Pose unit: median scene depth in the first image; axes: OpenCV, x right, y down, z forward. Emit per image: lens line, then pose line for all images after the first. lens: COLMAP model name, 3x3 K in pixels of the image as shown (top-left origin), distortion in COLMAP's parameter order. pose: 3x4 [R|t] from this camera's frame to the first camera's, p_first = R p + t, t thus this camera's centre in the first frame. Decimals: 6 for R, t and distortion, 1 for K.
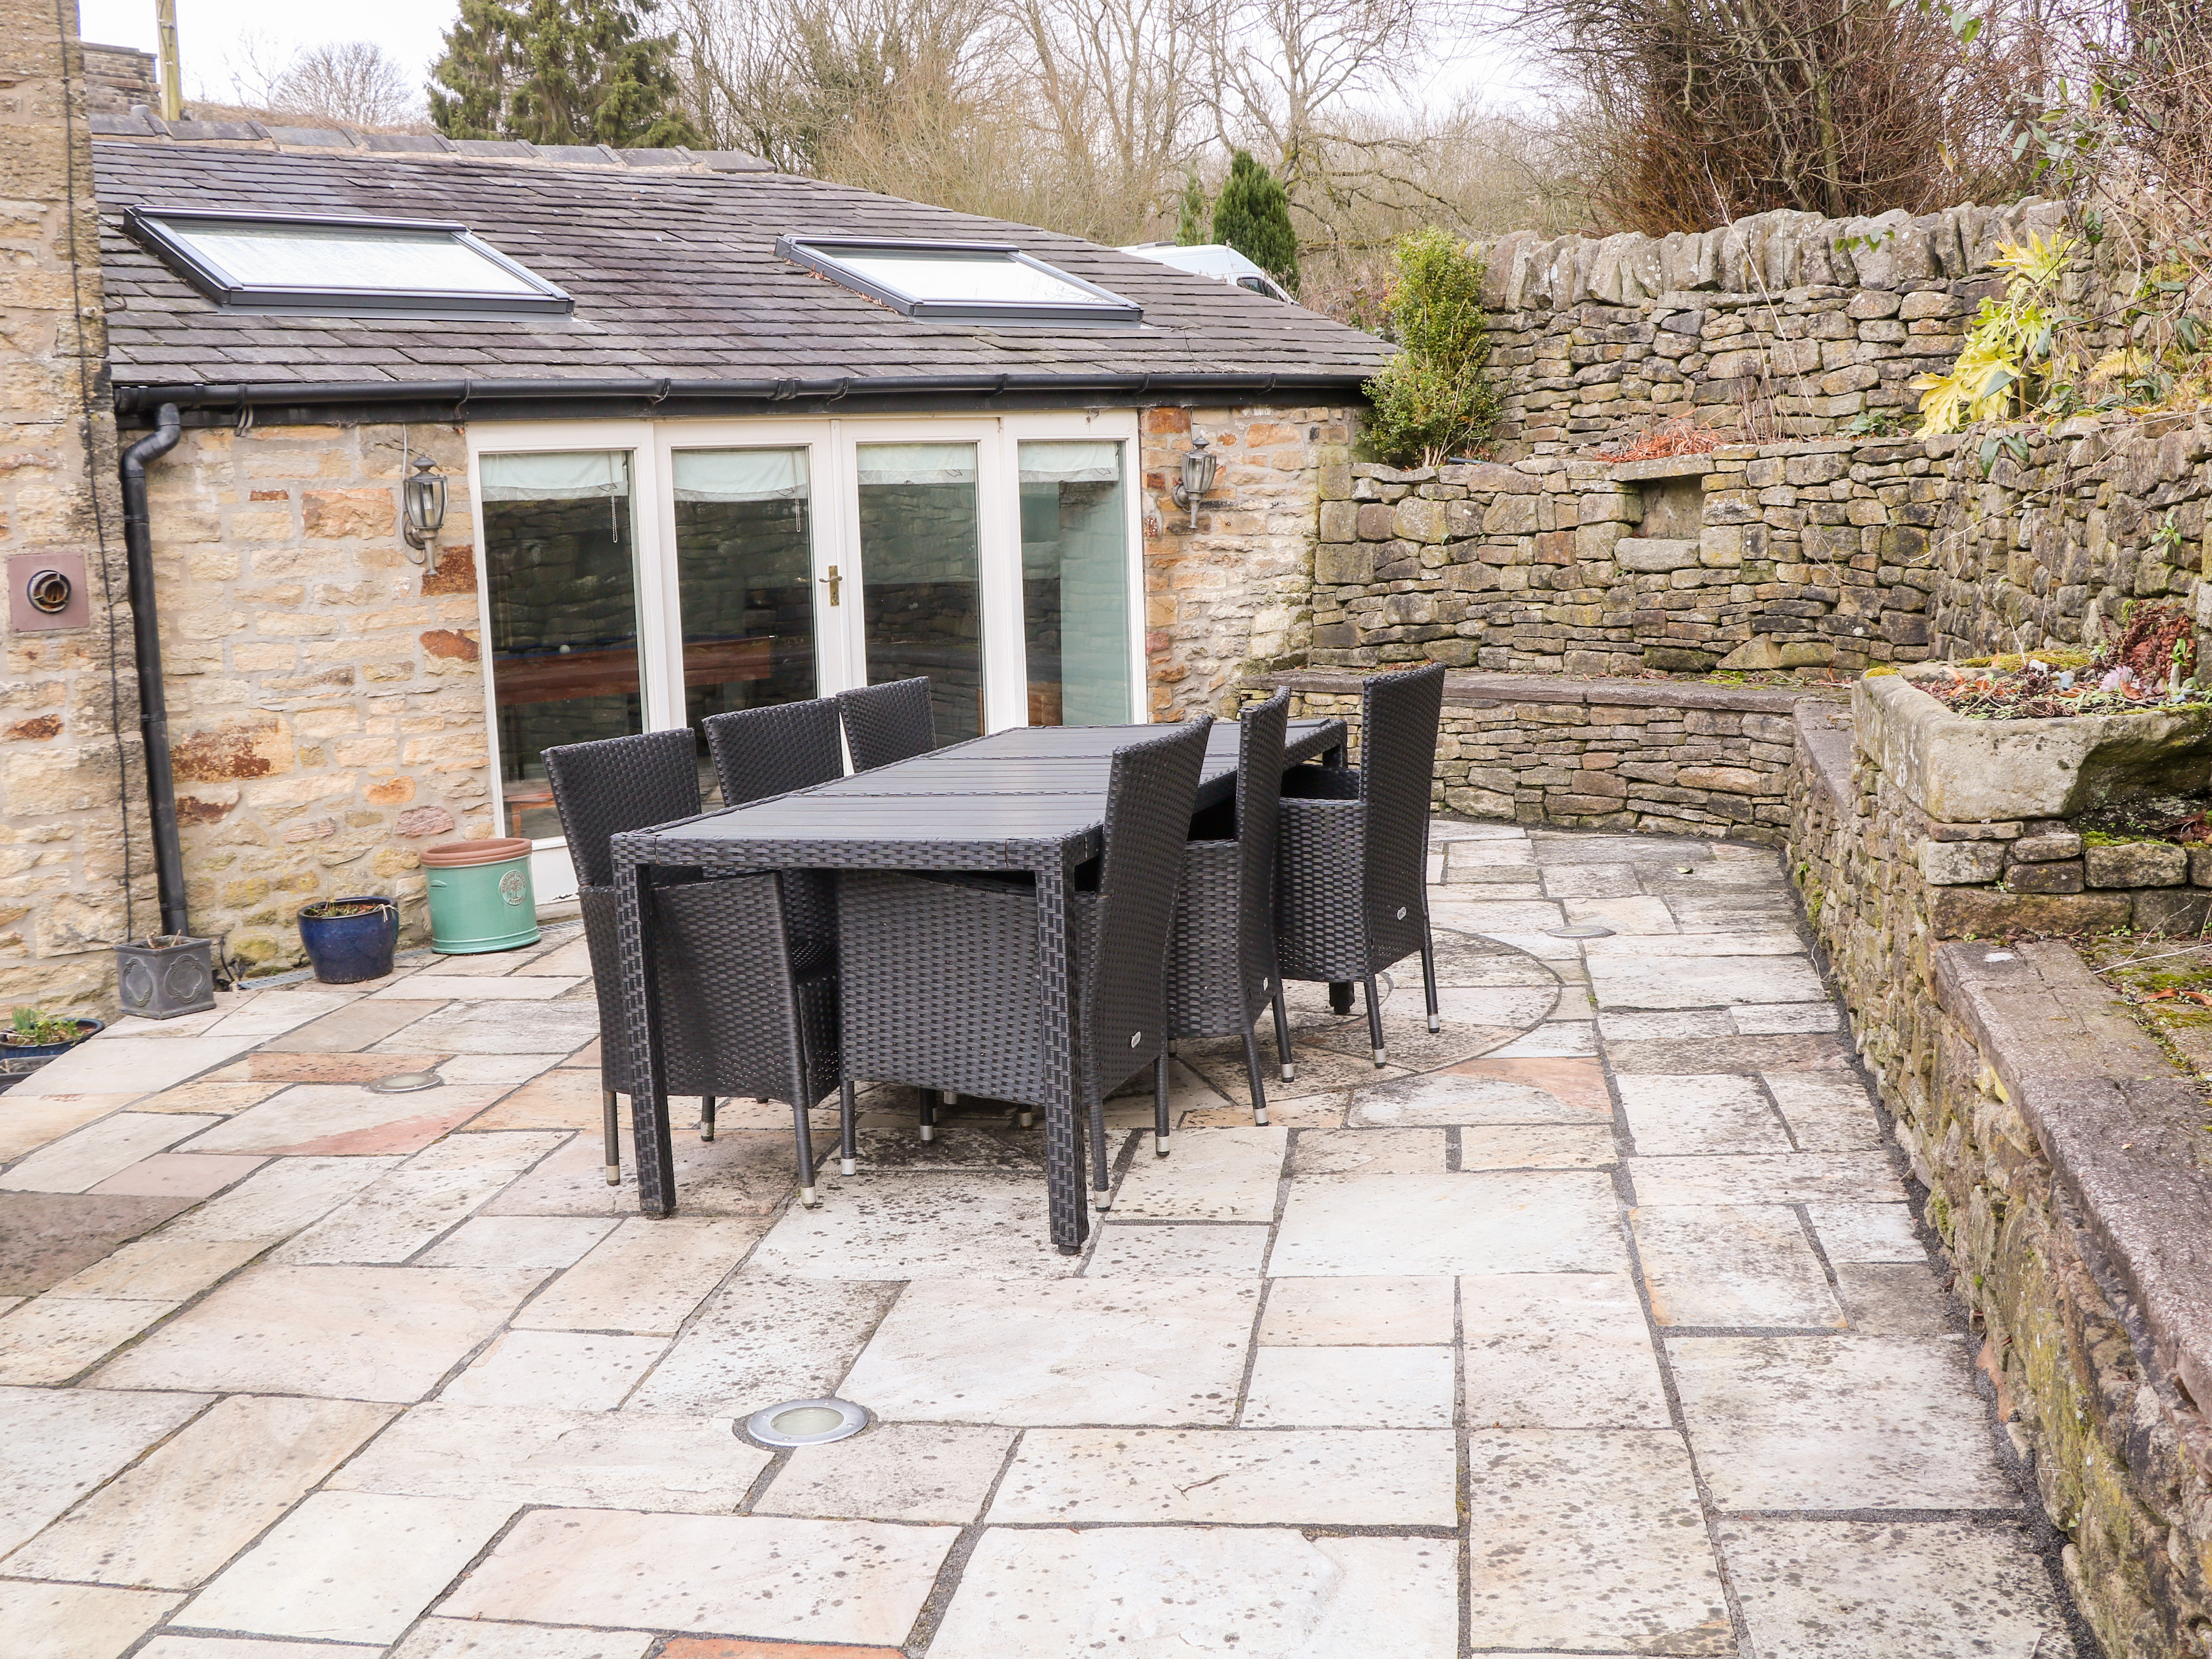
lens RADIAL K [[2247.3, 0, 1106.0], [0, 2247.3, 829.5], [0, 0, 1]] dist [-0.180886, 0.187210]
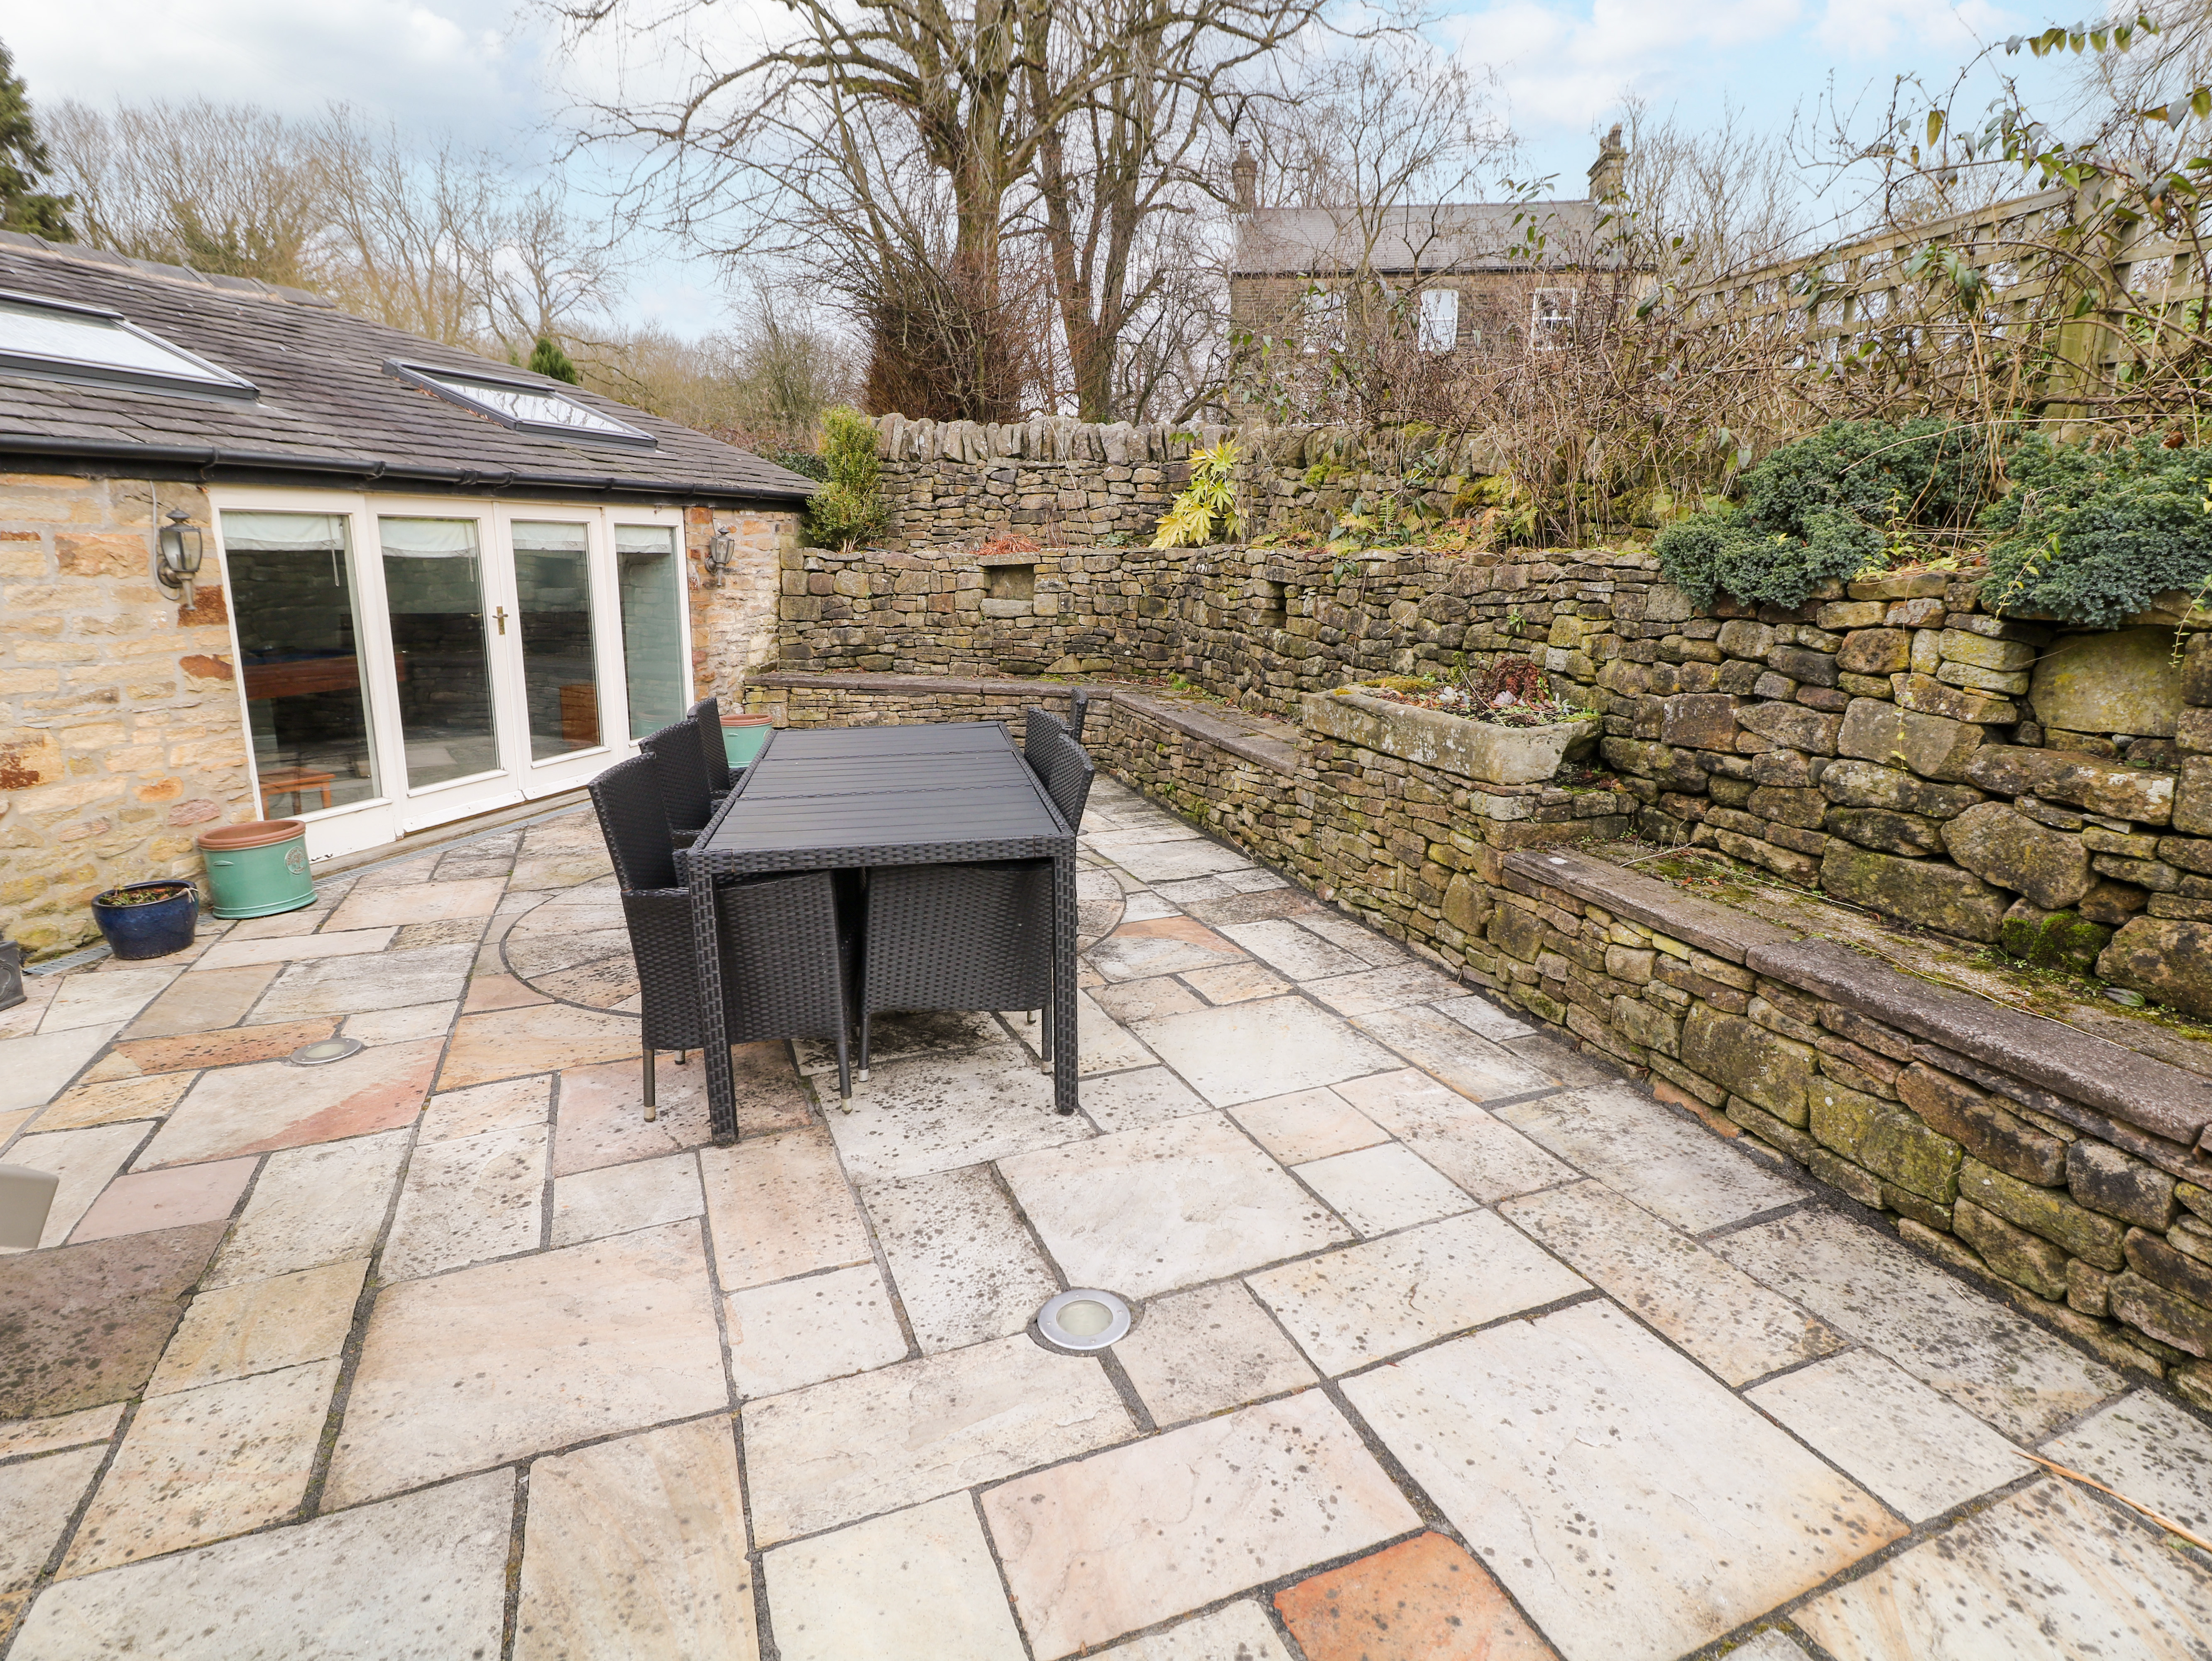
lens RADIAL K [[1140.9, 0, 1105.6], [0, 1140.9, 795.1], [0, 0, 1]] dist [0.001827, -0.014527]
pose [[0.849695, -0.063817, 0.523399, -0.185000], [0.034909, 0.997279, 0.064924, -0.032423], [-0.526118, -0.036894, 0.849611, 0.179825]]
